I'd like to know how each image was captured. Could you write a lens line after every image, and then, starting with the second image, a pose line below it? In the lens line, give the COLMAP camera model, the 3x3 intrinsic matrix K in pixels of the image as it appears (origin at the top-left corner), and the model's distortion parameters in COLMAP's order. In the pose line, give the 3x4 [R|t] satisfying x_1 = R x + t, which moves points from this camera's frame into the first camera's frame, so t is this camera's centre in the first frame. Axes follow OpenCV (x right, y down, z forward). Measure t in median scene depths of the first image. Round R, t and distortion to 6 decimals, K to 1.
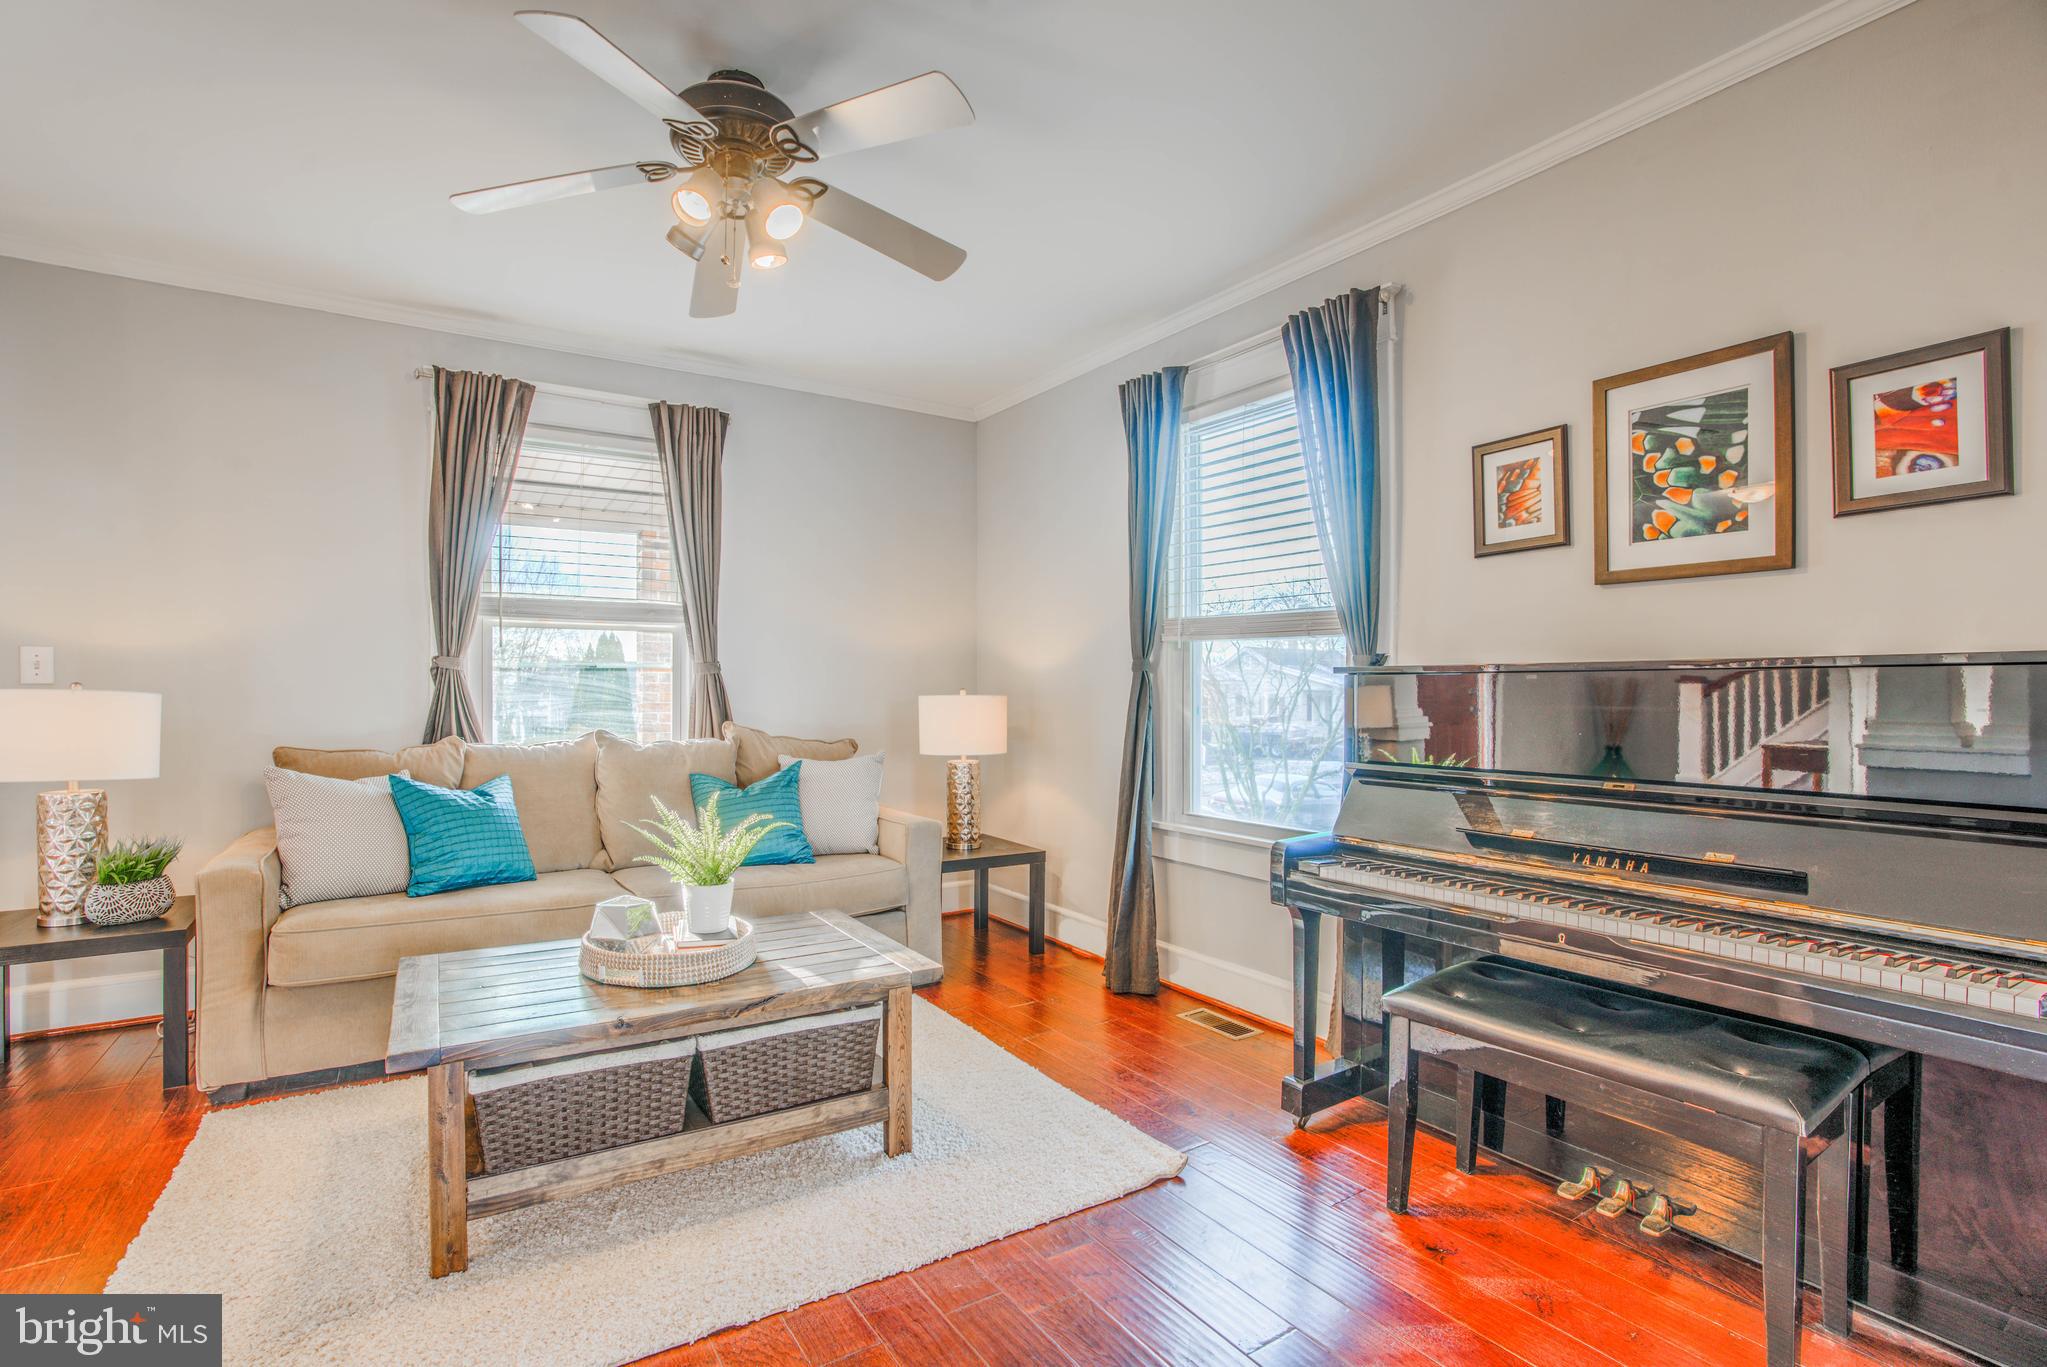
lens RADIAL K [[944.9, 0, 1004.8], [0, 944.9, 678.4], [0, 0, 1]] dist [-0.070638, 0.026510]
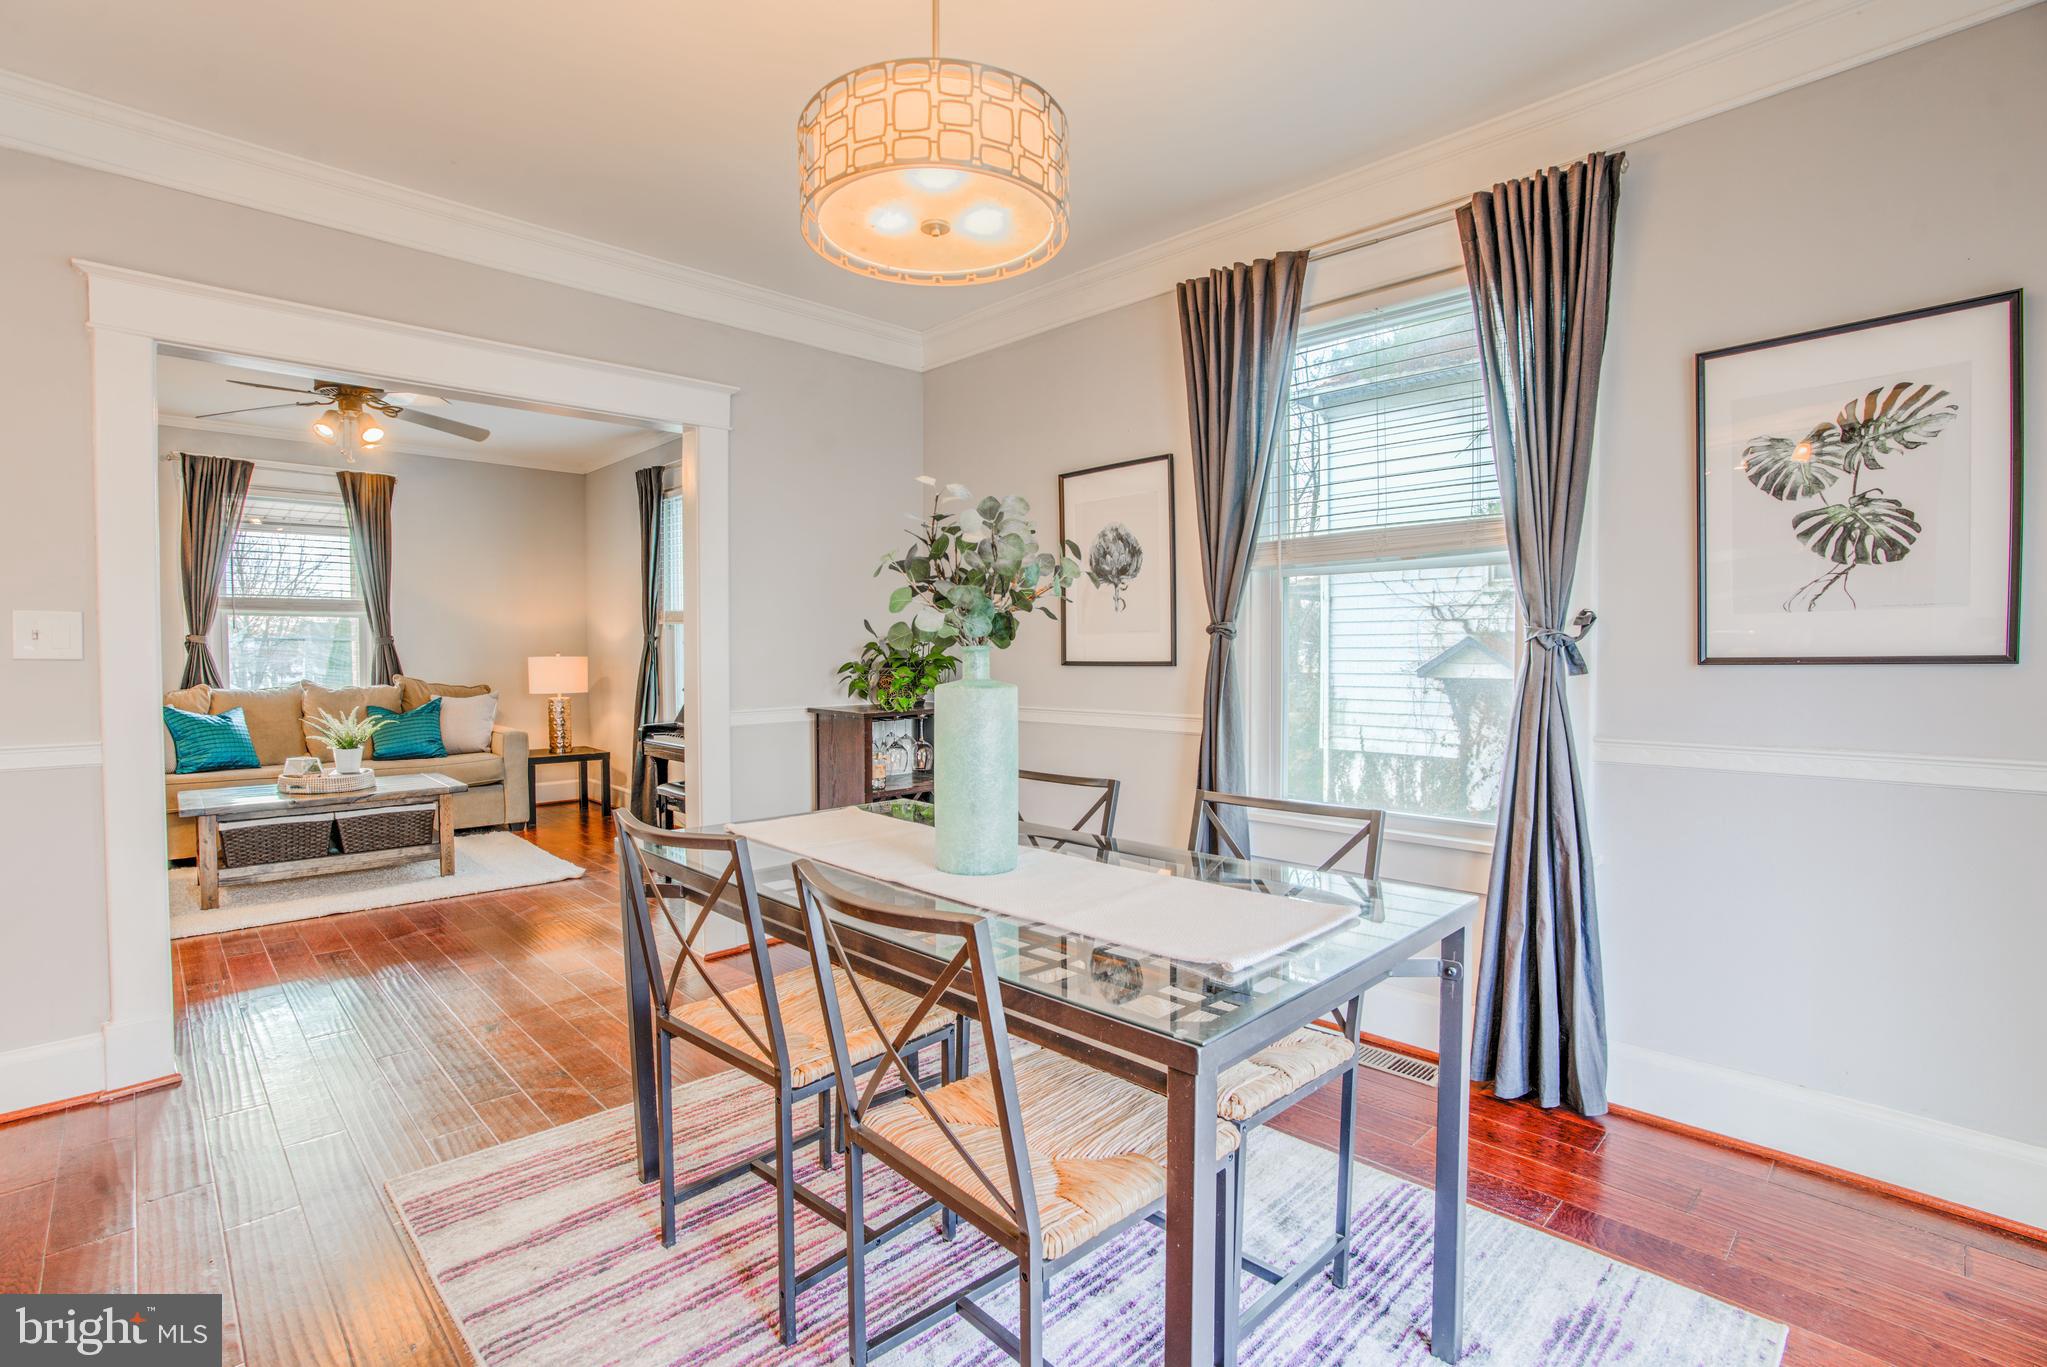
lens RADIAL K [[944.9, 0, 1004.8], [0, 944.9, 678.4], [0, 0, 1]] dist [-0.070638, 0.026510]
pose [[0.980875, -0.007549, 0.194490, 0.555818], [0.000074, 0.999262, 0.038412, -0.009346], [-0.194636, -0.037663, 0.980152, -0.979317]]
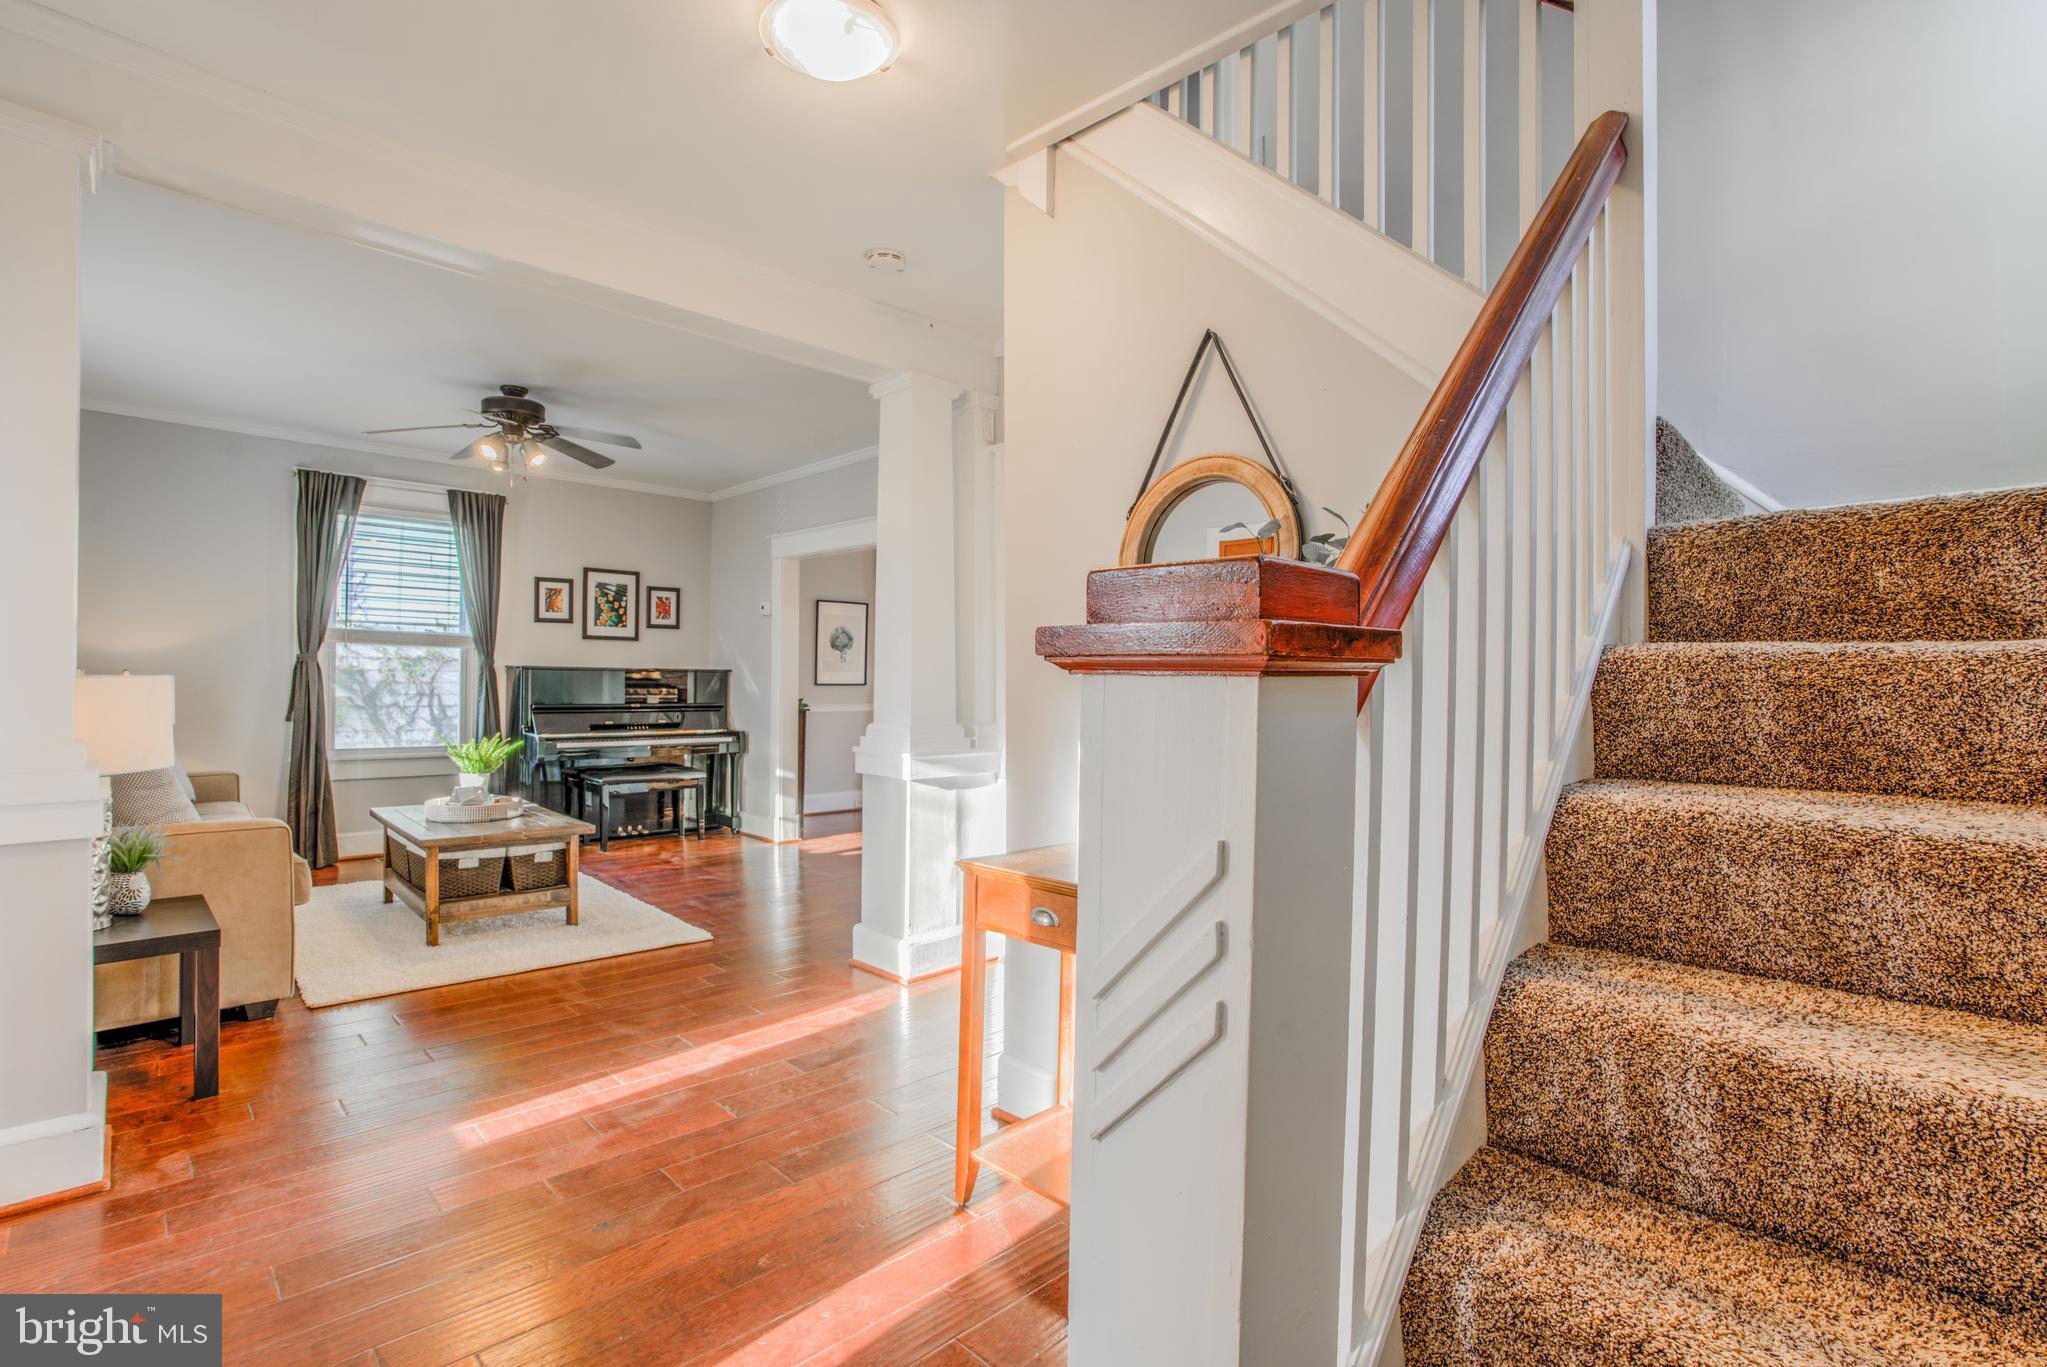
lens RADIAL K [[944.9, 0, 1004.8], [0, 944.9, 678.4], [0, 0, 1]] dist [-0.070638, 0.026510]
pose [[-0.205322, 0.005613, 0.978678, -1.929633], [-0.020034, 0.999750, -0.009937, 0.018036], [-0.978489, -0.021648, -0.205158, 0.244333]]
